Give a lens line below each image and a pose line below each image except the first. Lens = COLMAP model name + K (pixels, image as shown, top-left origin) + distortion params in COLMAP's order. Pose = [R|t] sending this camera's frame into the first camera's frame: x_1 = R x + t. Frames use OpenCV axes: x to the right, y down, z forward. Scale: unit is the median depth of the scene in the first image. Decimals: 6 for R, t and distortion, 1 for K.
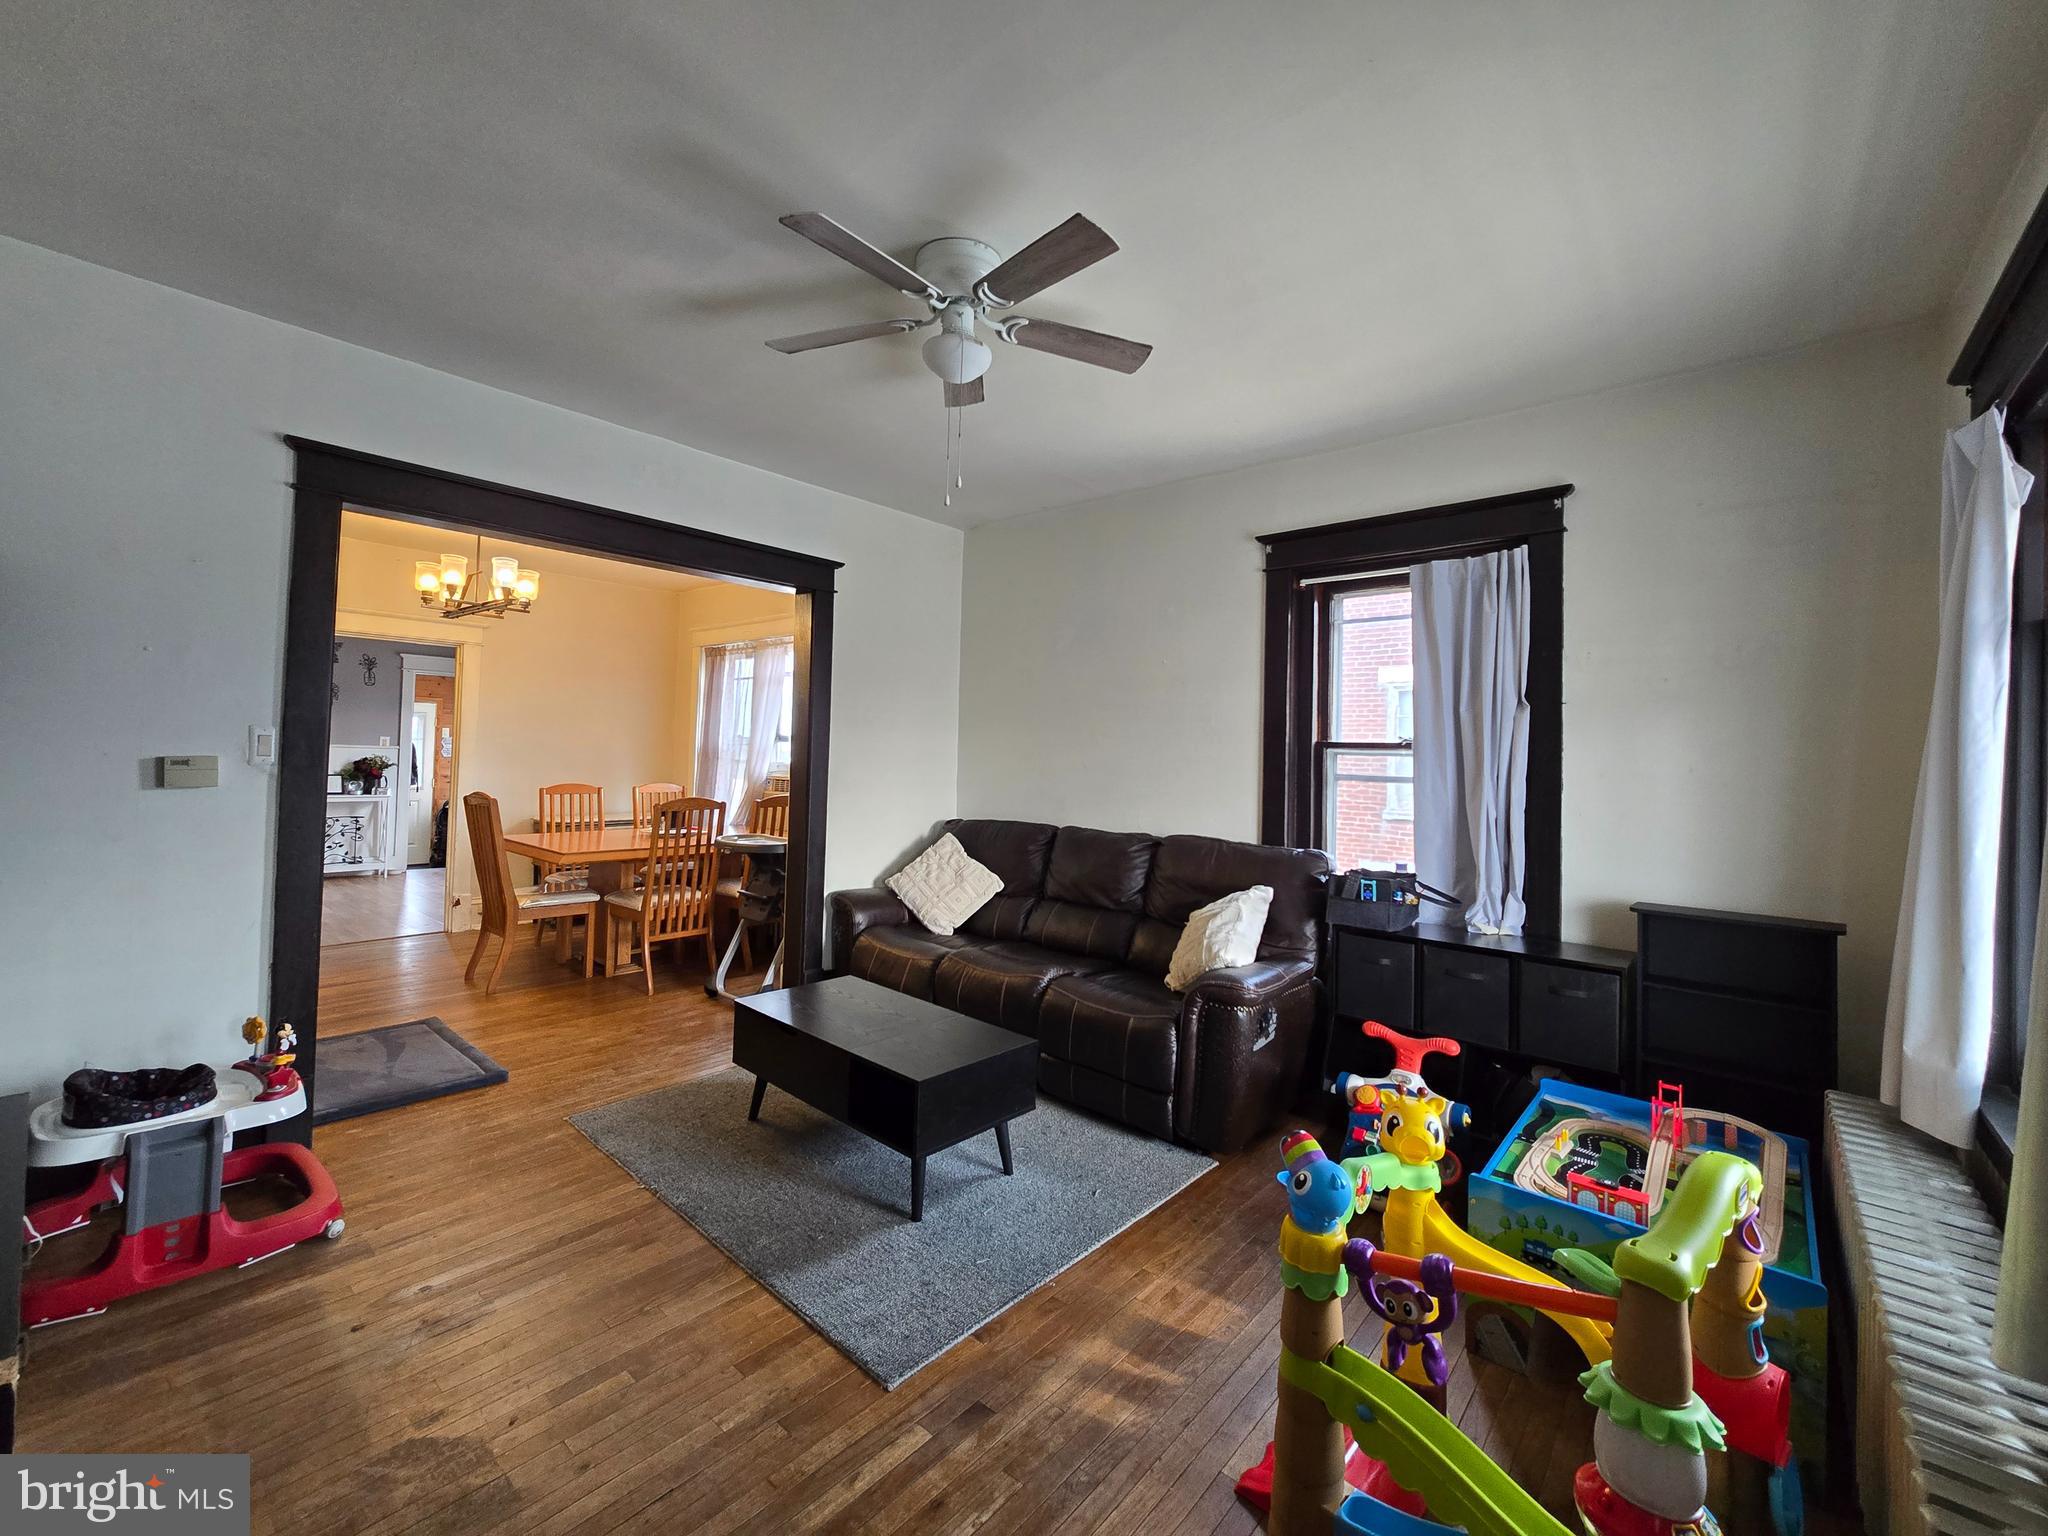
lens RADIAL K [[836.6, 0, 1034.8], [0, 836.6, 751.7], [0, 0, 1]] dist [-0.007206, -0.000290]
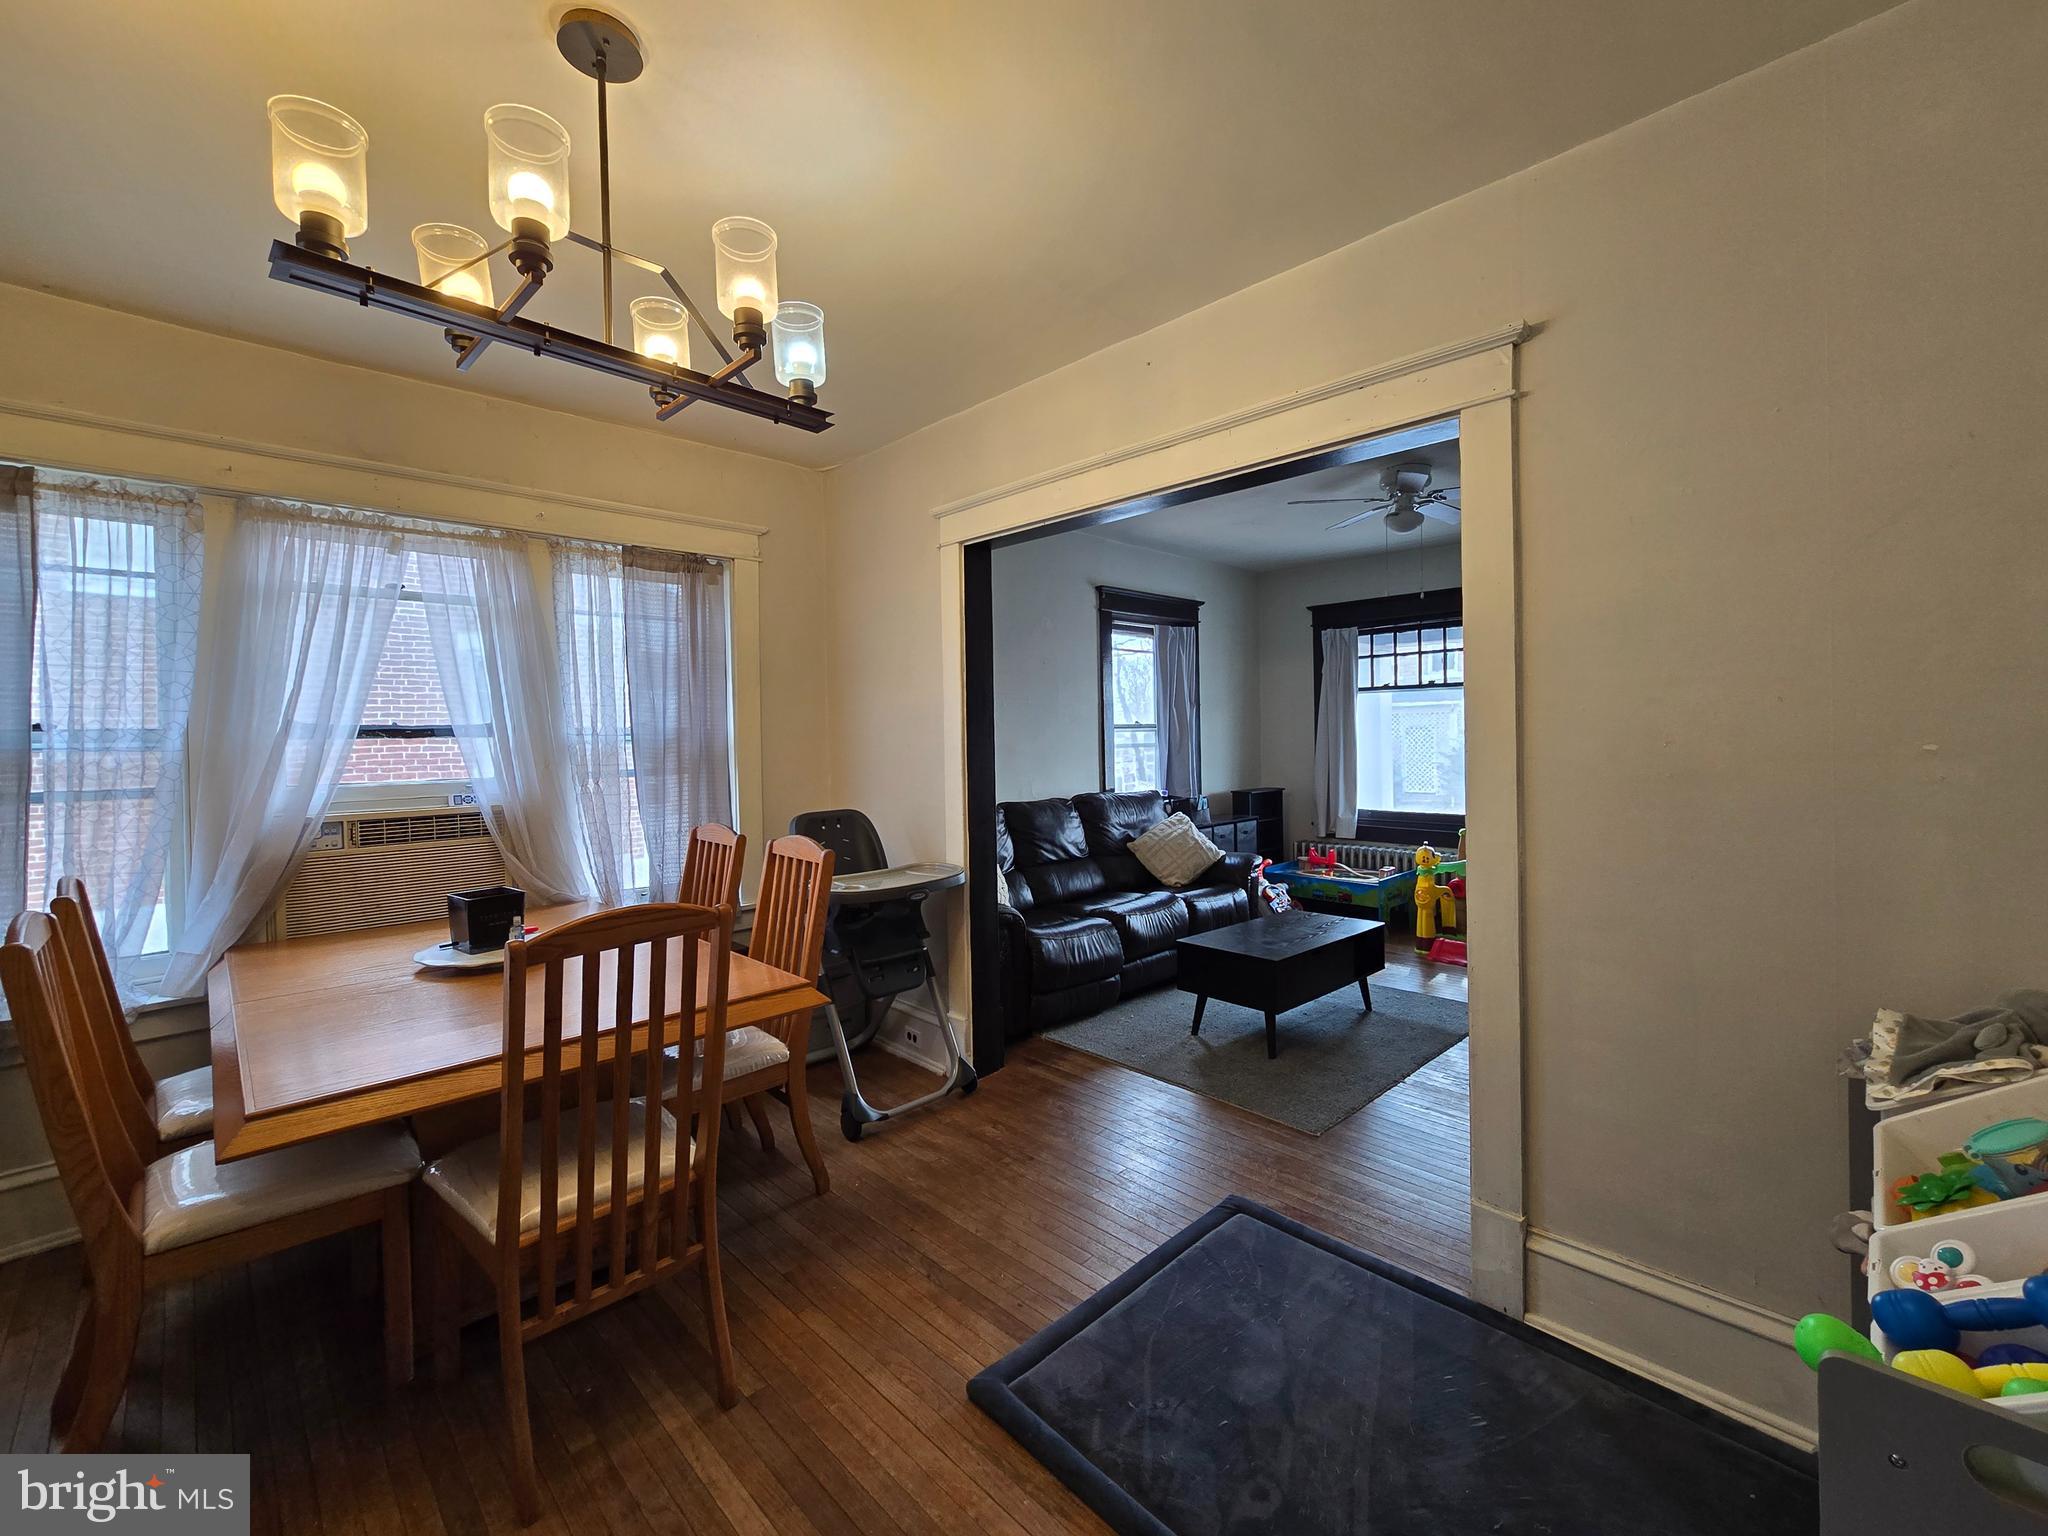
lens RADIAL K [[836.6, 0, 1020.6], [0, 836.6, 742.4], [0, 0, 1]] dist [-0.007206, -0.000290]
pose [[0.101474, -0.036047, 0.994185, -1.362386], [0.012398, 0.999312, 0.034967, -0.038032], [-0.994761, 0.008777, 0.101851, 1.106102]]
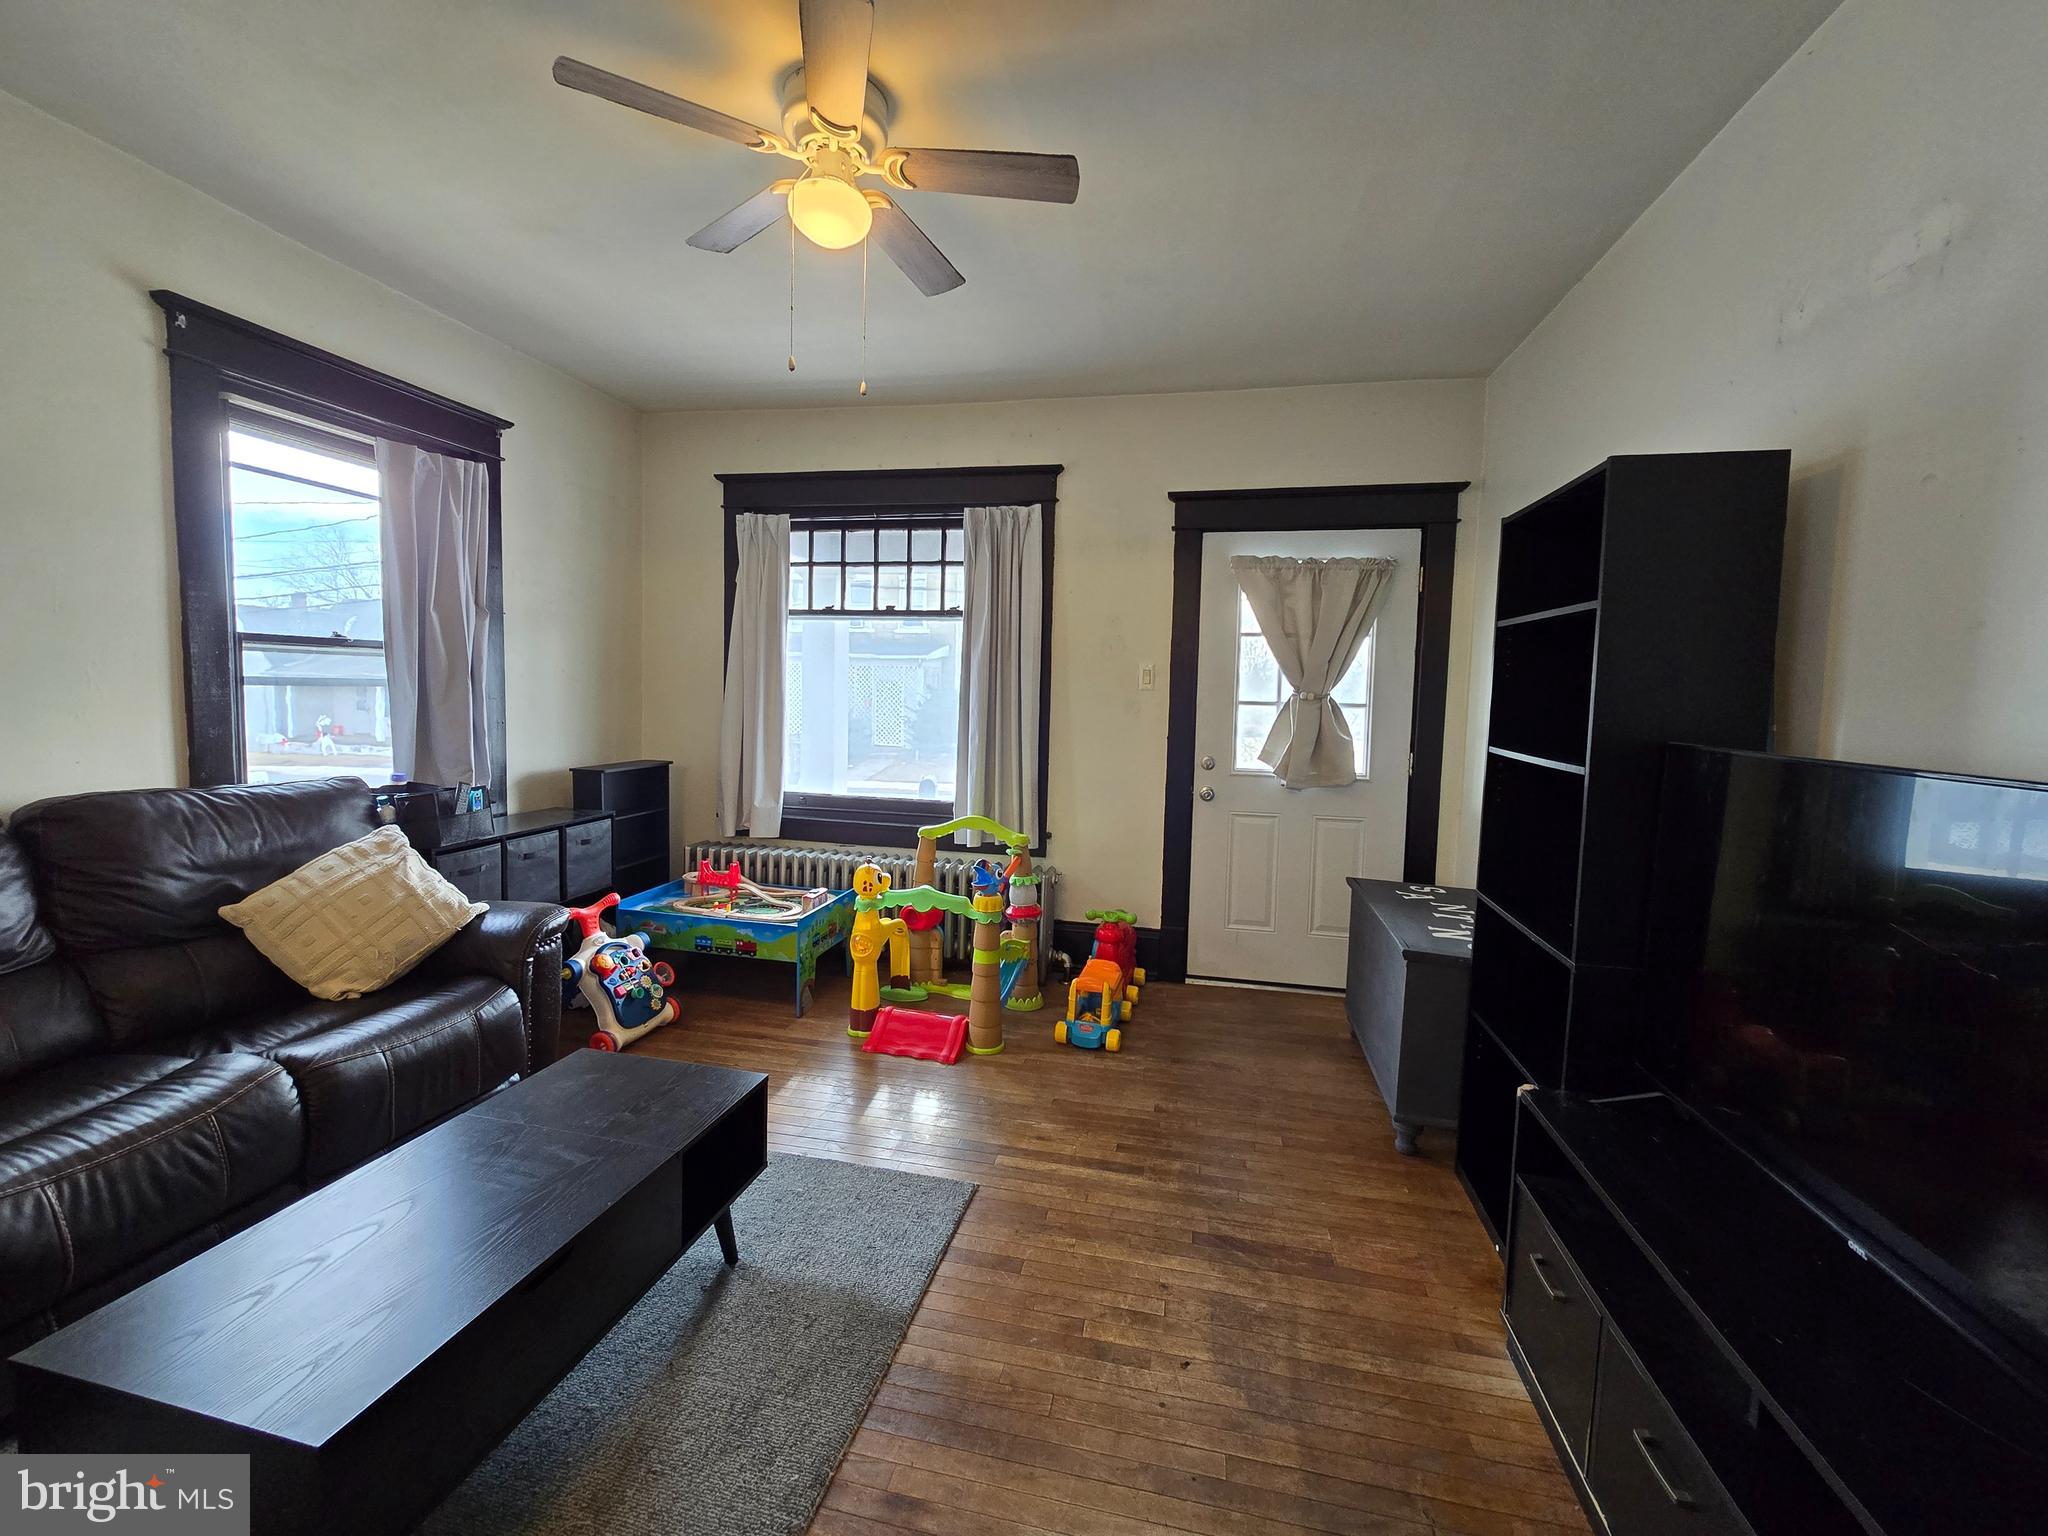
lens RADIAL K [[836.6, 0, 1019.9], [0, 836.6, 746.3], [0, 0, 1]] dist [-0.007206, -0.000290]
pose [[-0.471975, -0.100750, 0.875836, -0.669137], [-0.045842, 0.994909, 0.089744, -0.009682], [-0.880419, 0.002207, -0.474191, 0.823475]]
